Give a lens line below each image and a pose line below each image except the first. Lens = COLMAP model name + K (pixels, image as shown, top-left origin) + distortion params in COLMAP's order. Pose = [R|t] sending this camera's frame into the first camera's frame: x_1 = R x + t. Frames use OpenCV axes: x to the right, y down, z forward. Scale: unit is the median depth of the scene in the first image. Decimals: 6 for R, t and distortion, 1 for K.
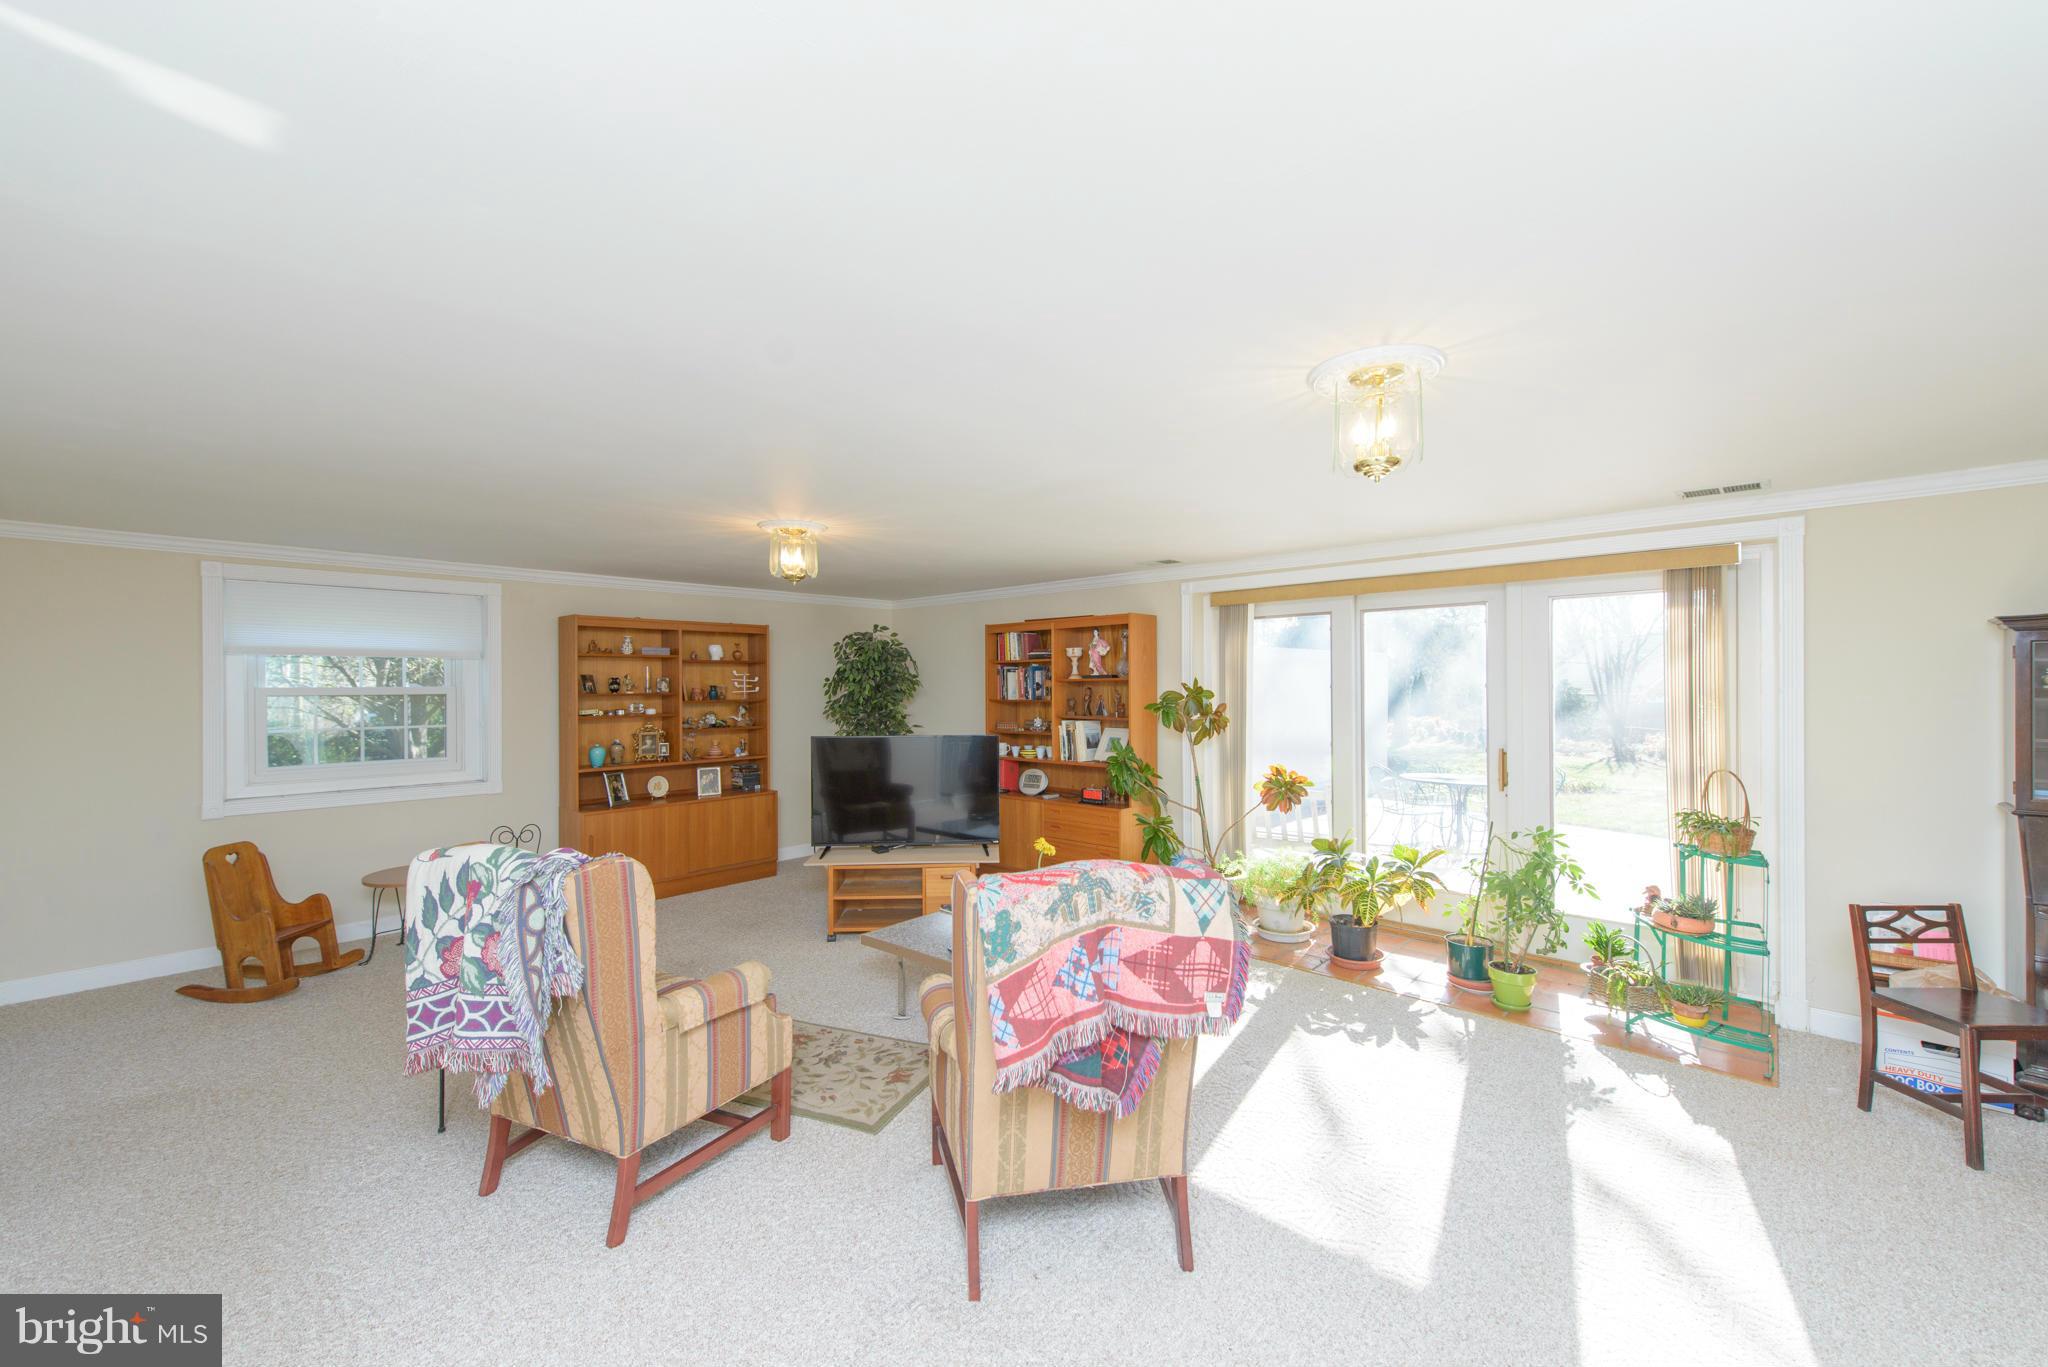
lens RADIAL K [[807.6, 0, 1027.9], [0, 807.6, 688.2], [0, 0, 1]] dist [0.011868, -0.000236]
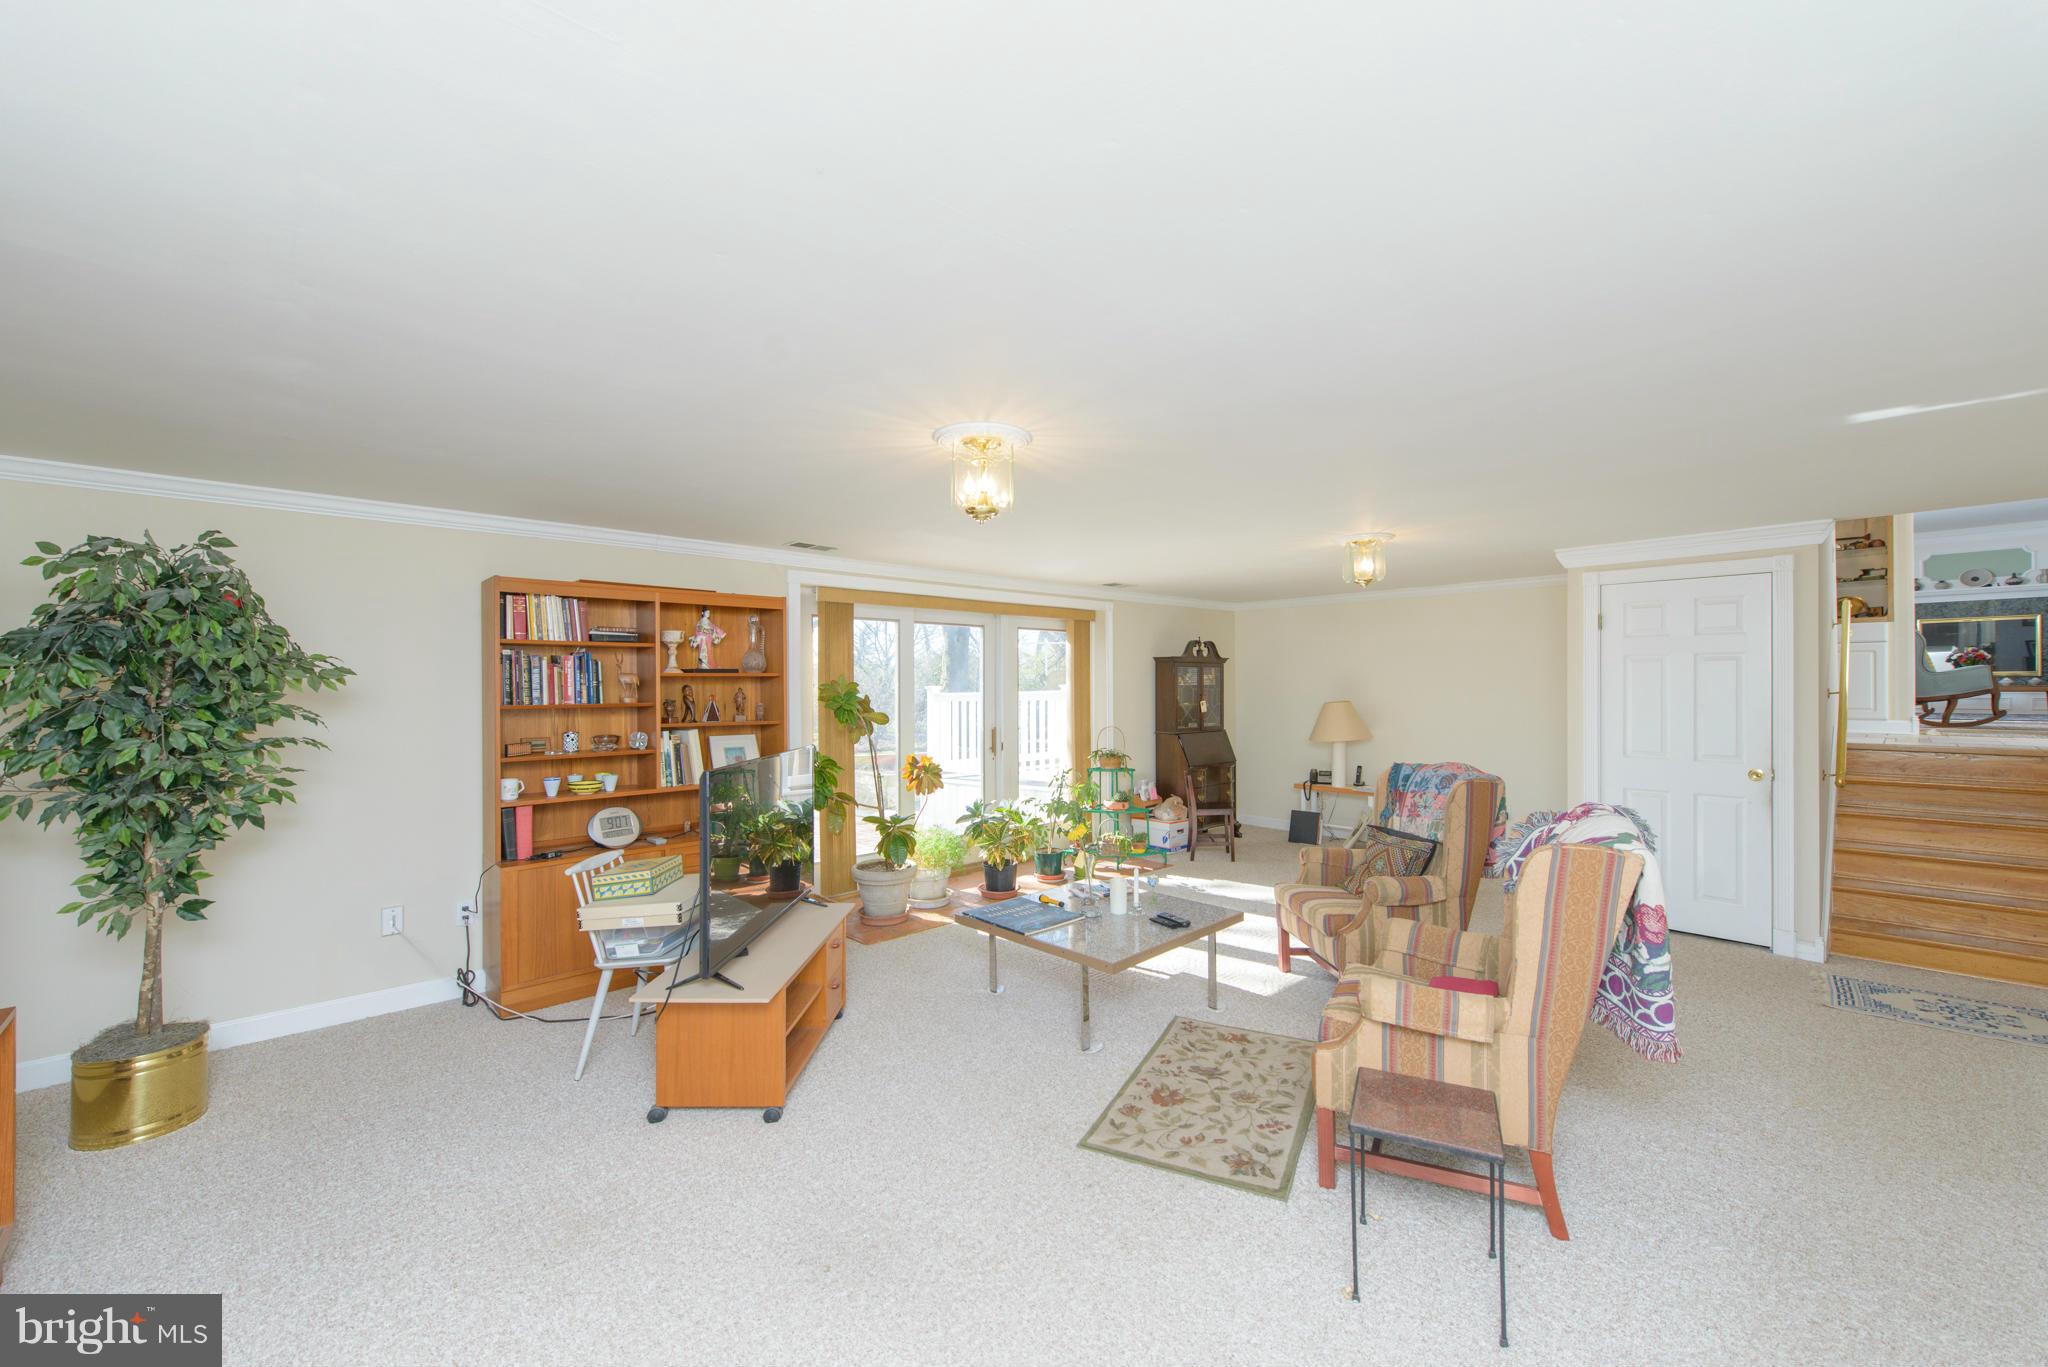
lens RADIAL K [[807.6, 0, 1027.9], [0, 807.6, 688.2], [0, 0, 1]] dist [0.011868, -0.000236]
pose [[0.056798, 0.004230, 0.998377, -0.660826], [0.014176, 0.999887, -0.005043, 0.010714], [-0.998285, 0.014439, 0.056732, 0.642028]]
